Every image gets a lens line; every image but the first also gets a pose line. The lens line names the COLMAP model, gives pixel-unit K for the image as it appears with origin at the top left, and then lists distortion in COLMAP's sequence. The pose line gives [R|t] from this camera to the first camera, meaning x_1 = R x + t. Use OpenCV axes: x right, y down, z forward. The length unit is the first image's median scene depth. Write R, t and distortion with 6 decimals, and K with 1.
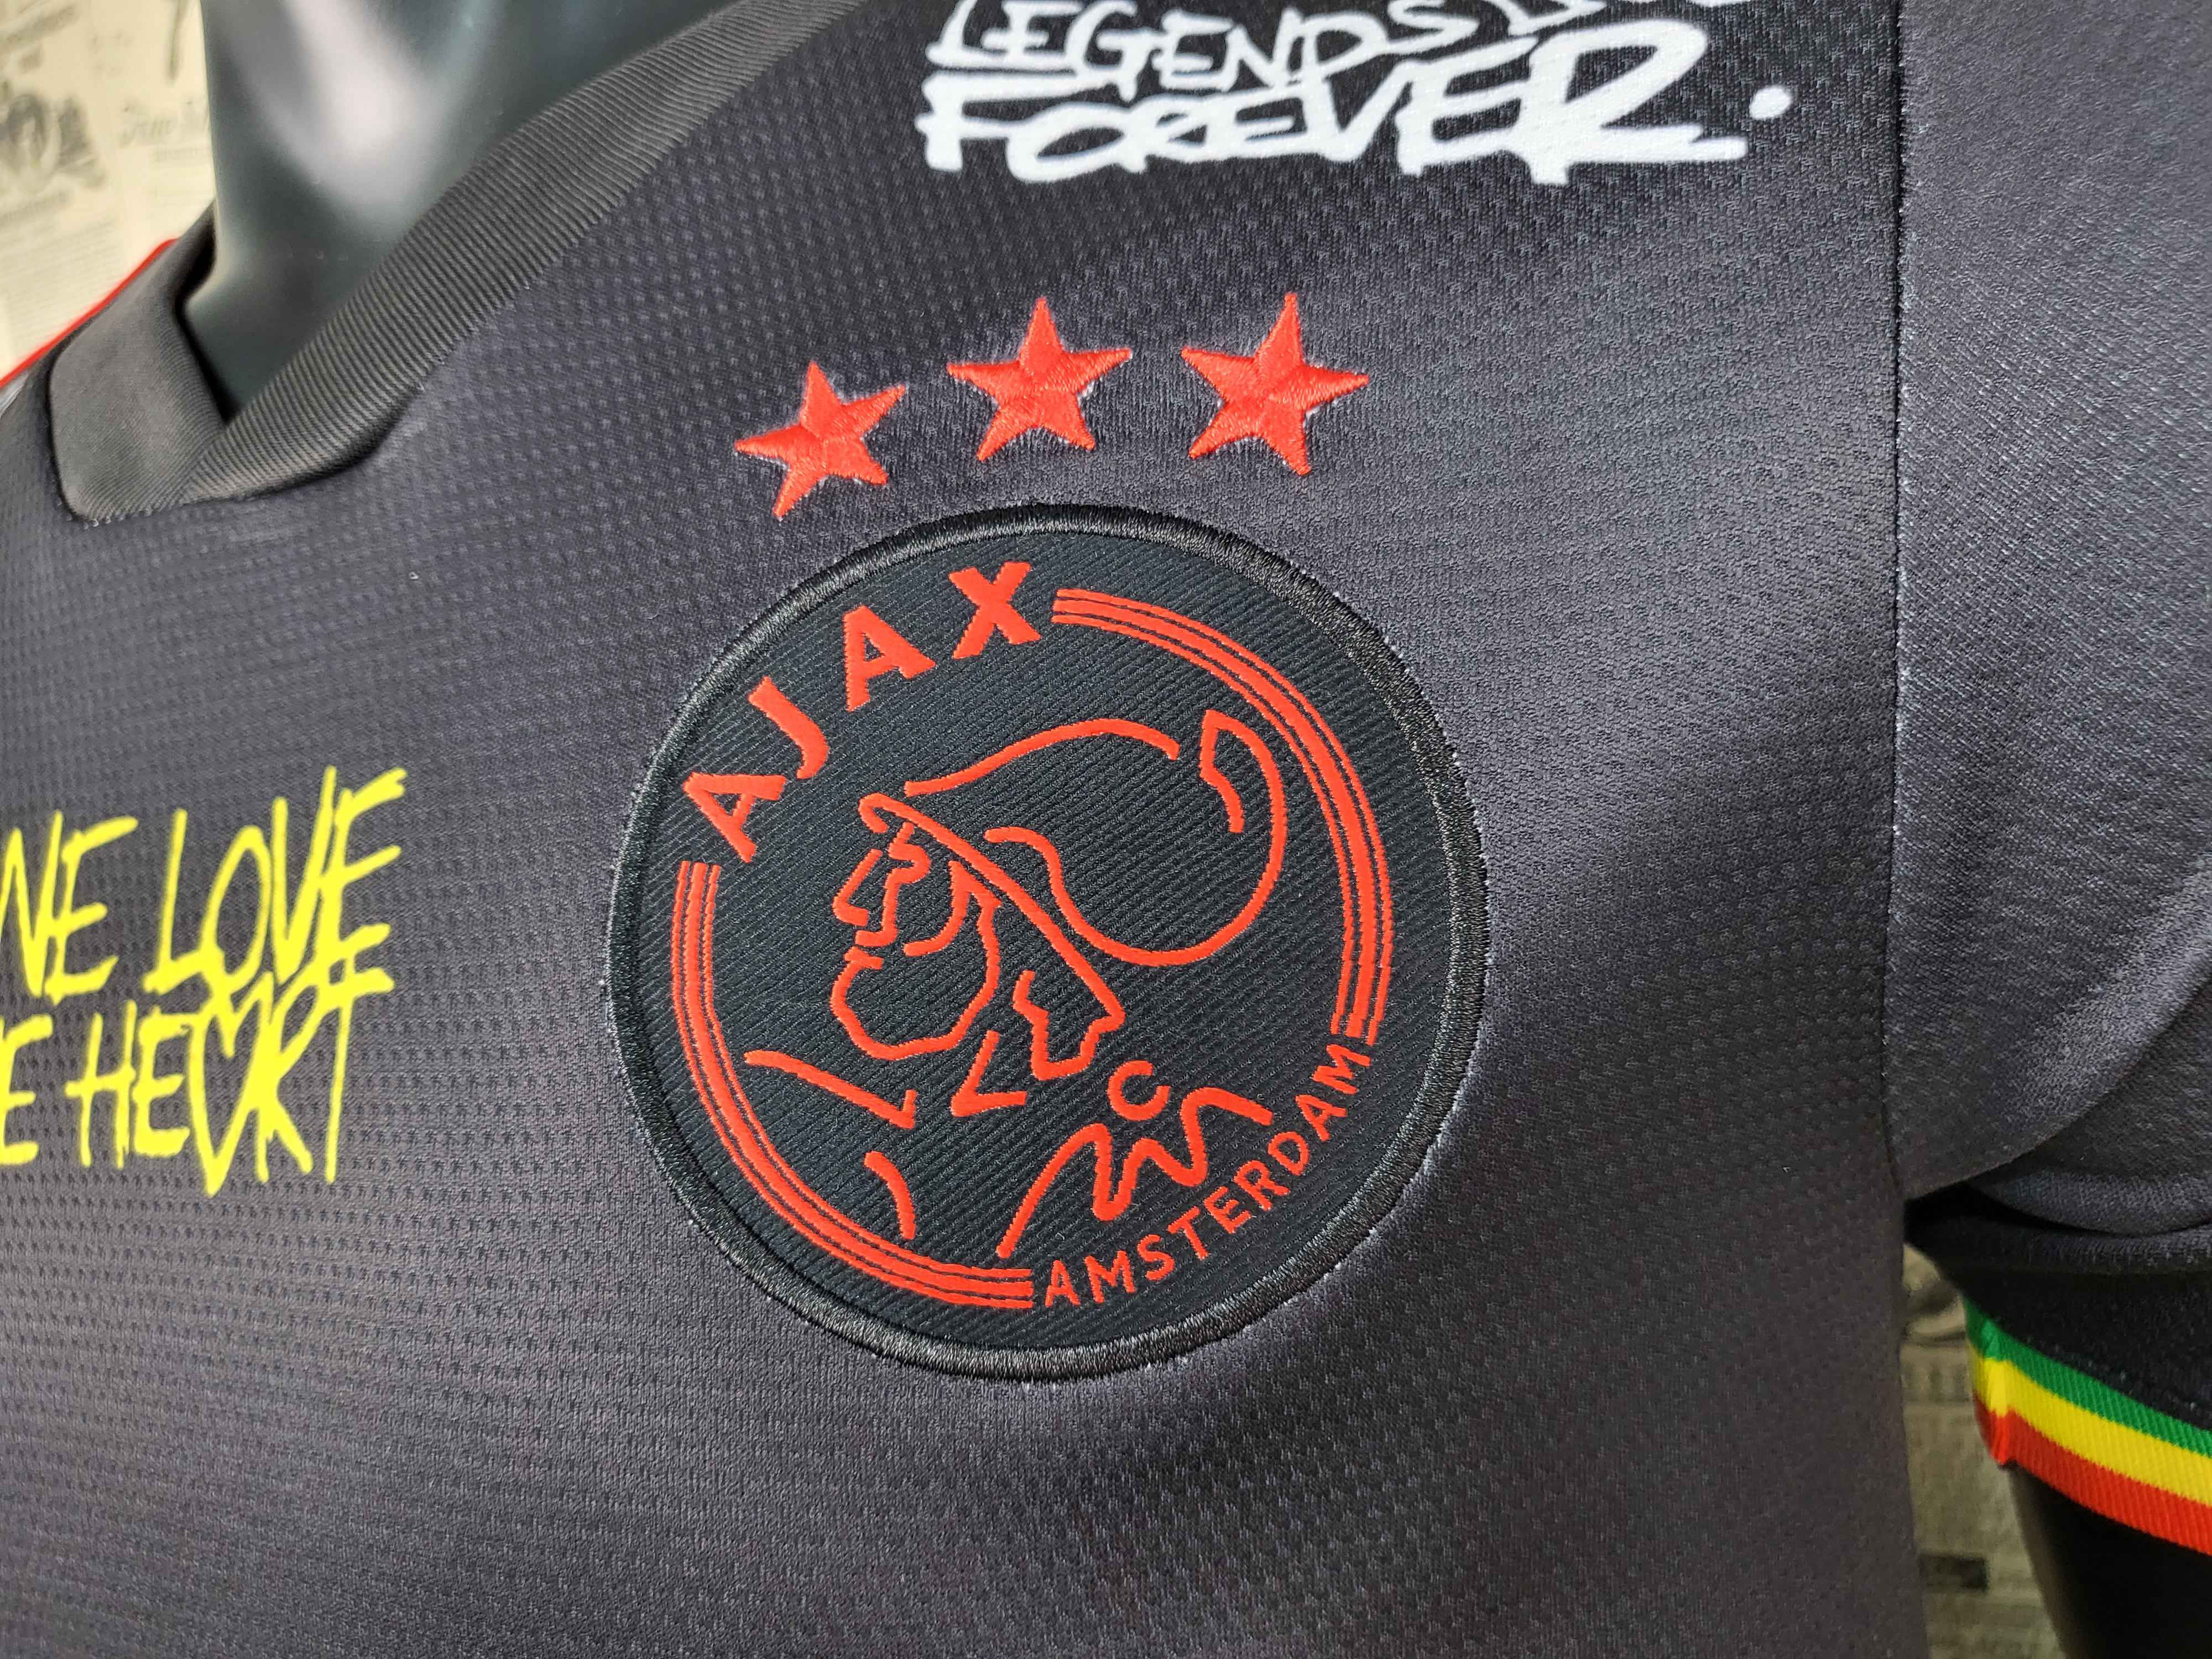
lens RADIAL K [[1752.9, 0, 1080.4], [0, 1752.9, 825.7], [0, 0, 1]] dist [-0.016482, 0.053899]
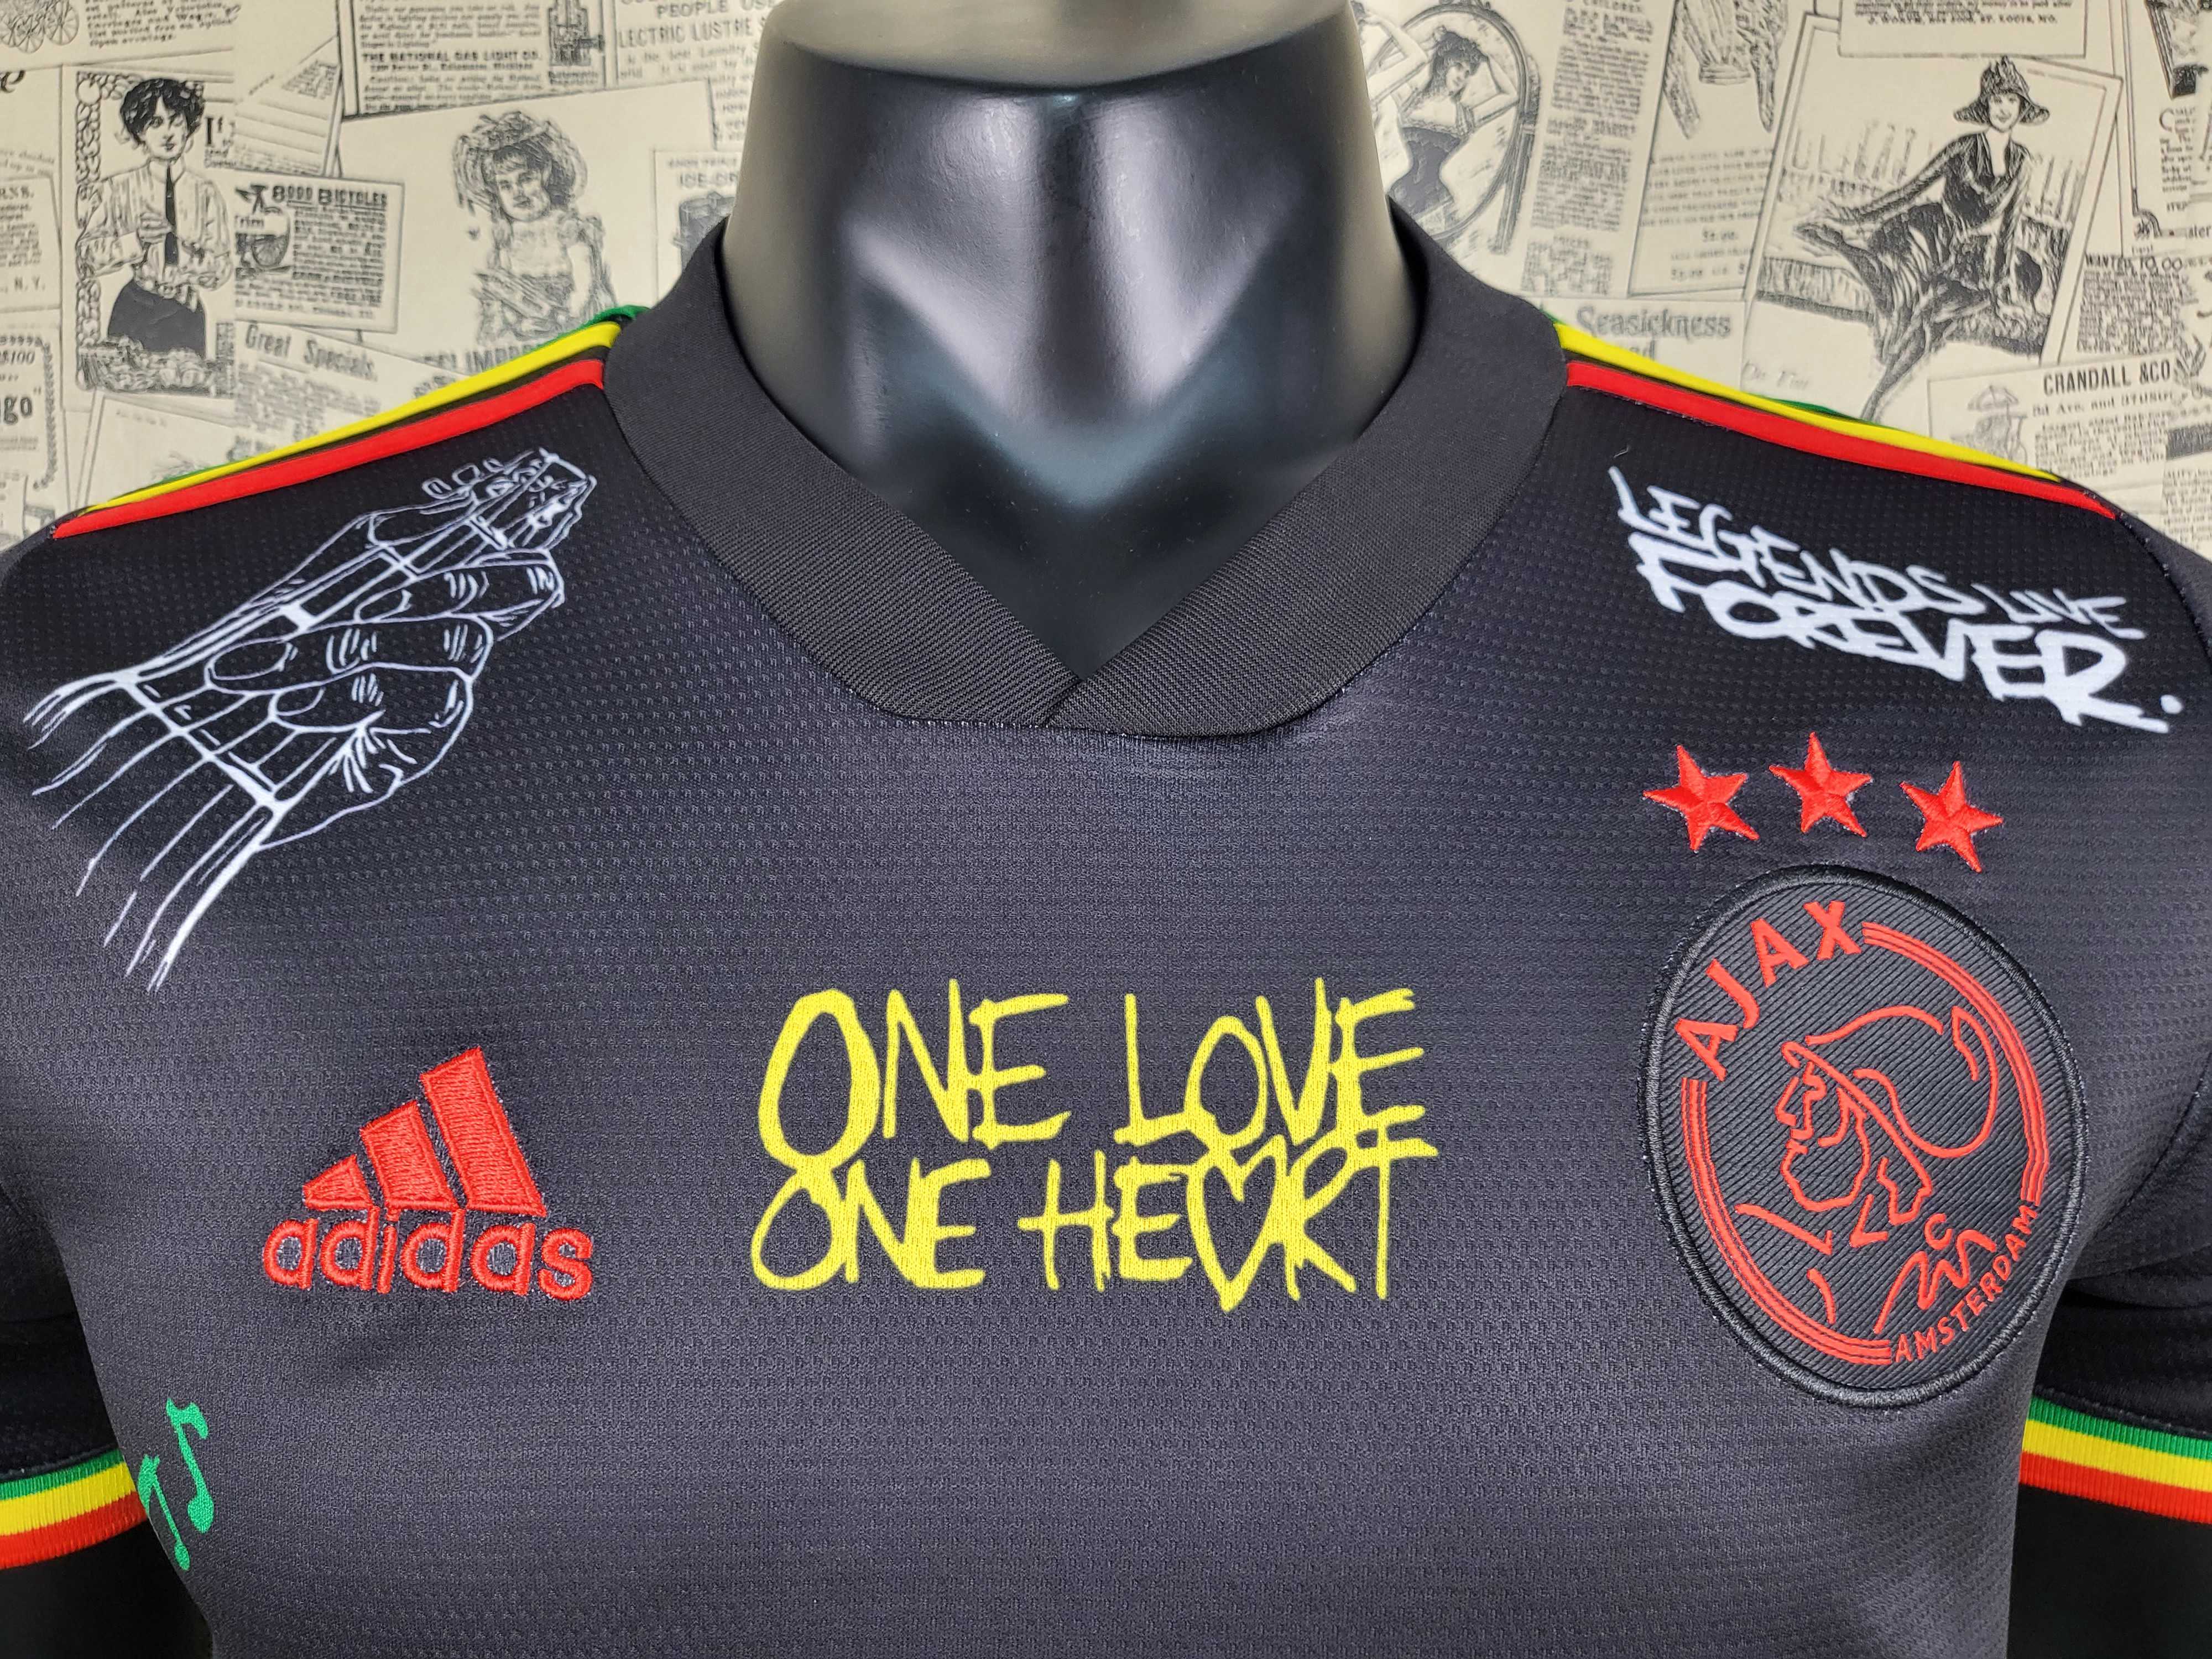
lens RADIAL K [[1752.9, 0, 1106.6], [0, 1752.9, 842.1], [0, 0, 1]] dist [-0.016482, 0.053899]
pose [[0.865660, 0.105809, 0.489323, -1.425260], [-0.083030, 0.994218, -0.068095, -0.038048], [-0.493698, 0.018319, 0.869440, -0.077366]]
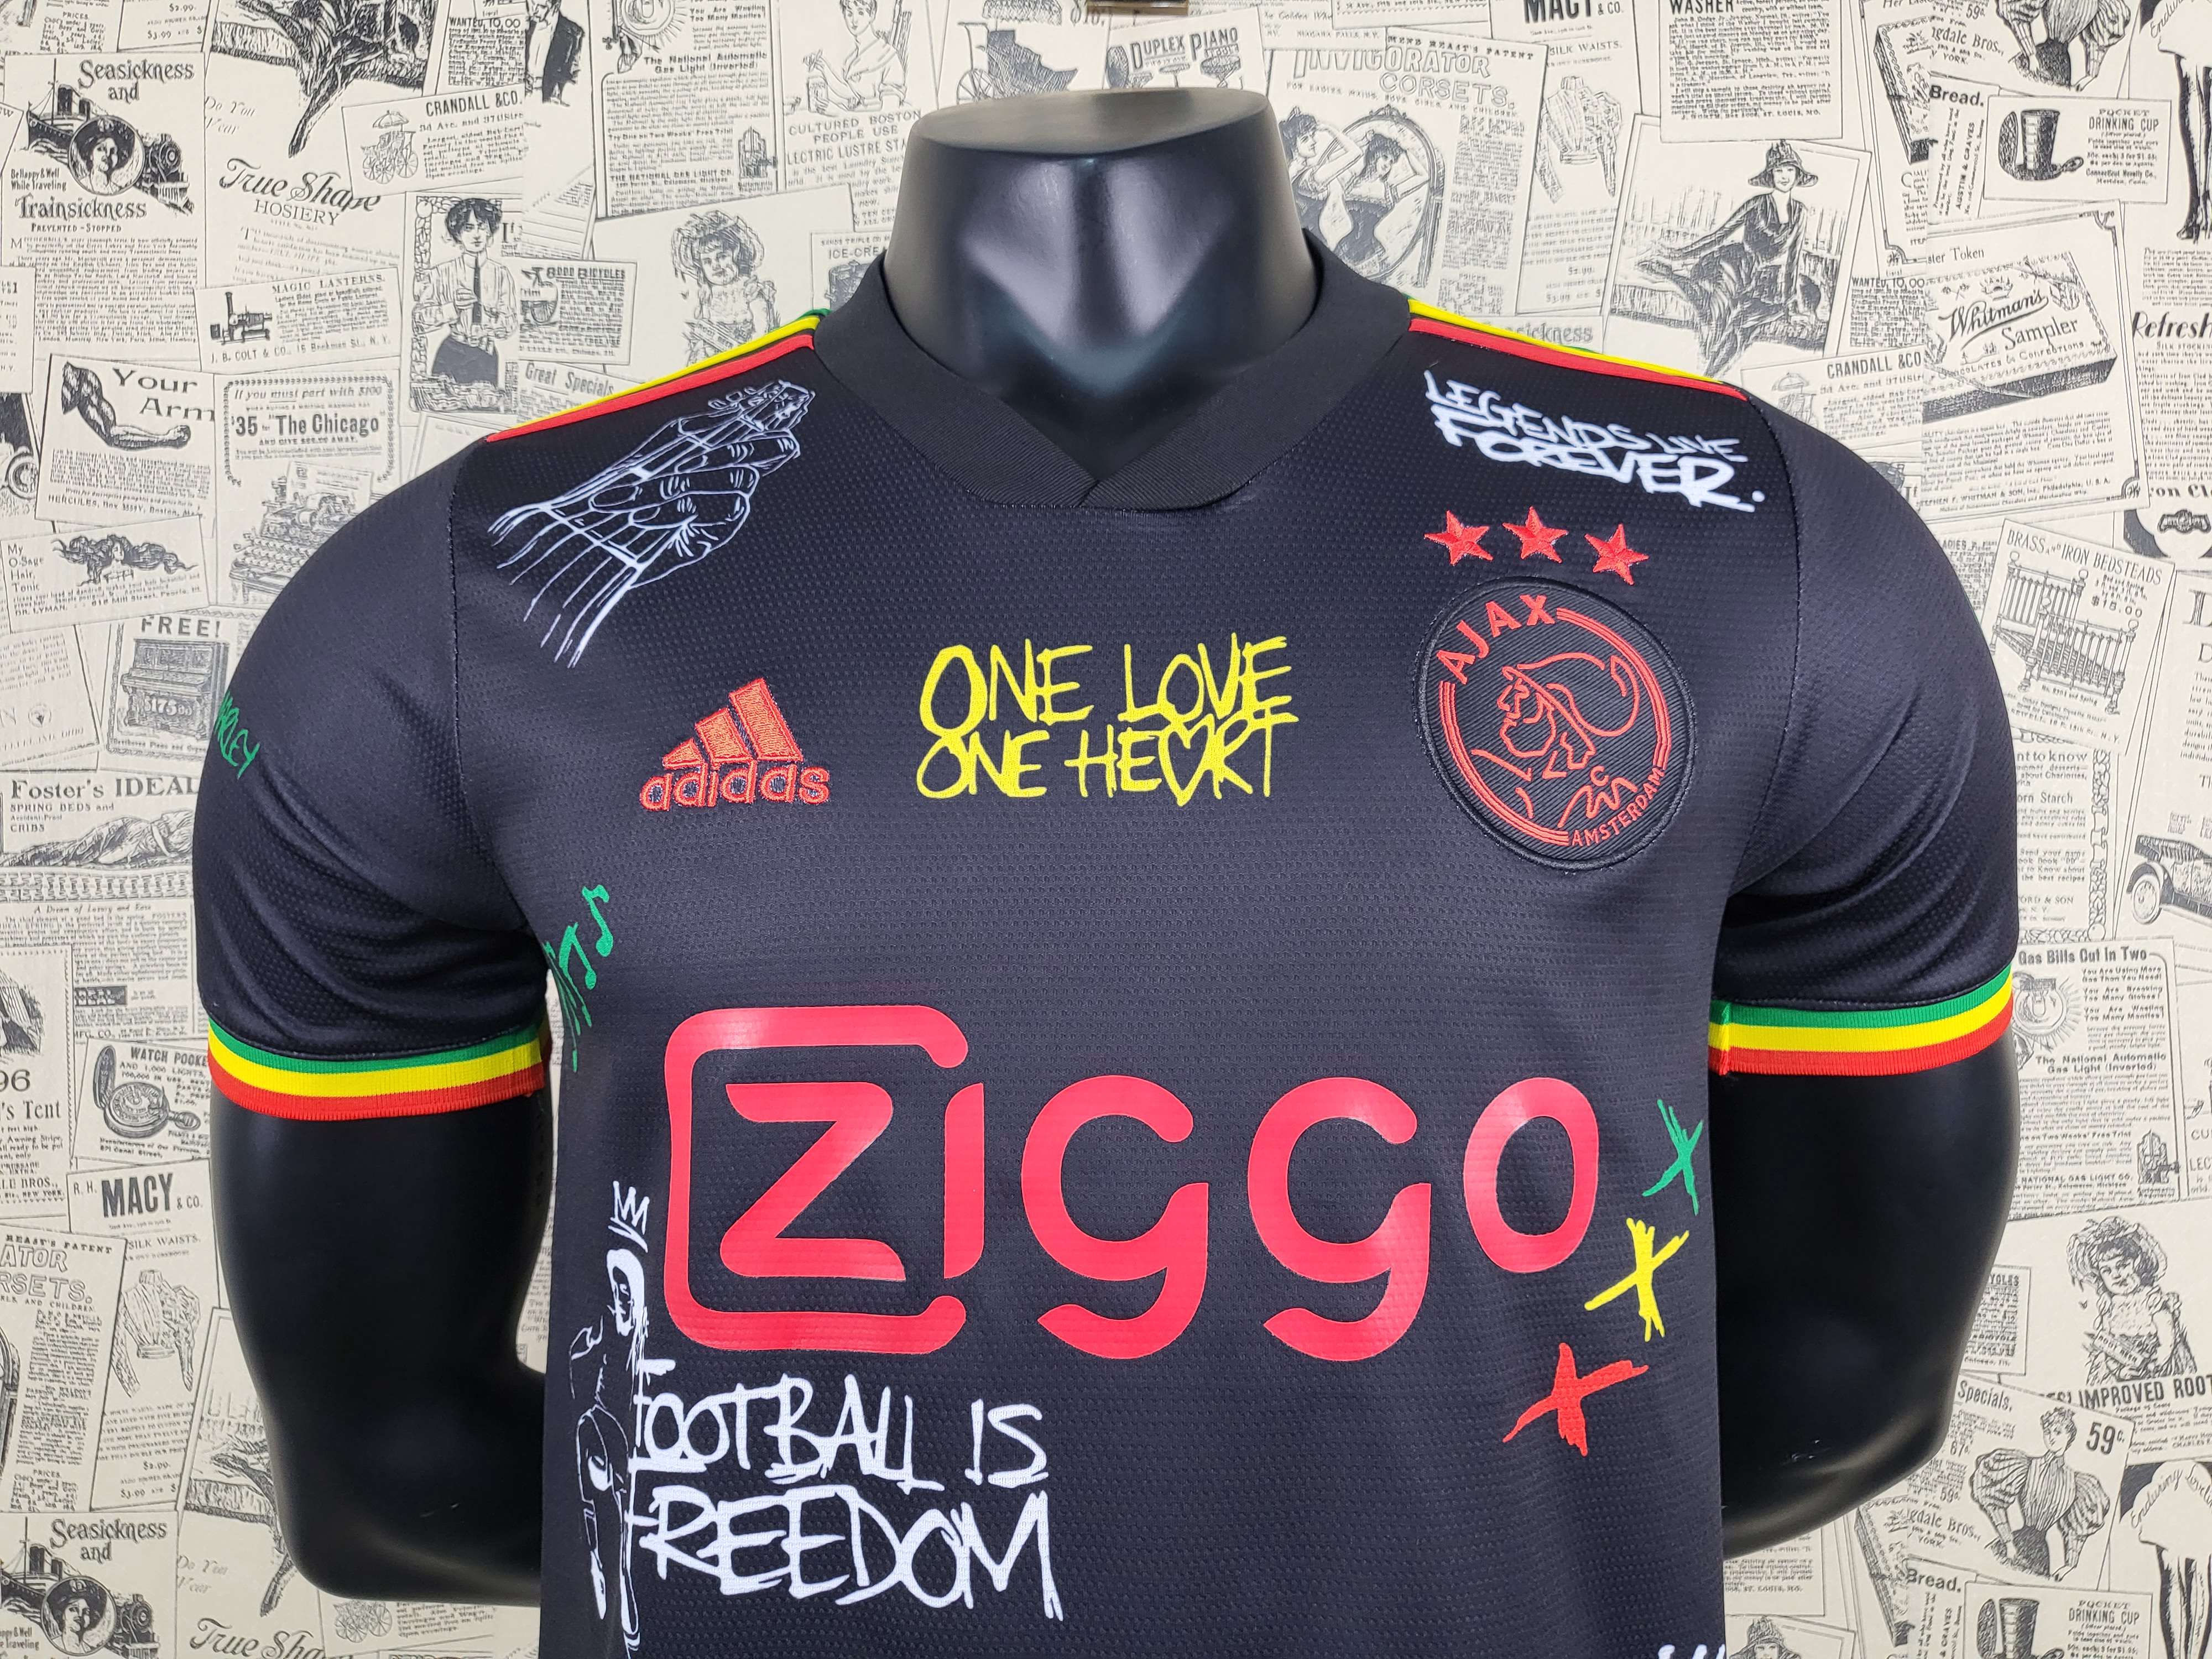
lens RADIAL K [[1752.9, 0, 1113.2], [0, 1752.9, 820.6], [0, 0, 1]] dist [-0.016482, 0.053899]
pose [[0.886984, 0.129476, 0.443277, -1.828283], [-0.071167, 0.986749, -0.145816, 0.656189], [-0.456283, 0.097790, 0.884445, -1.114701]]
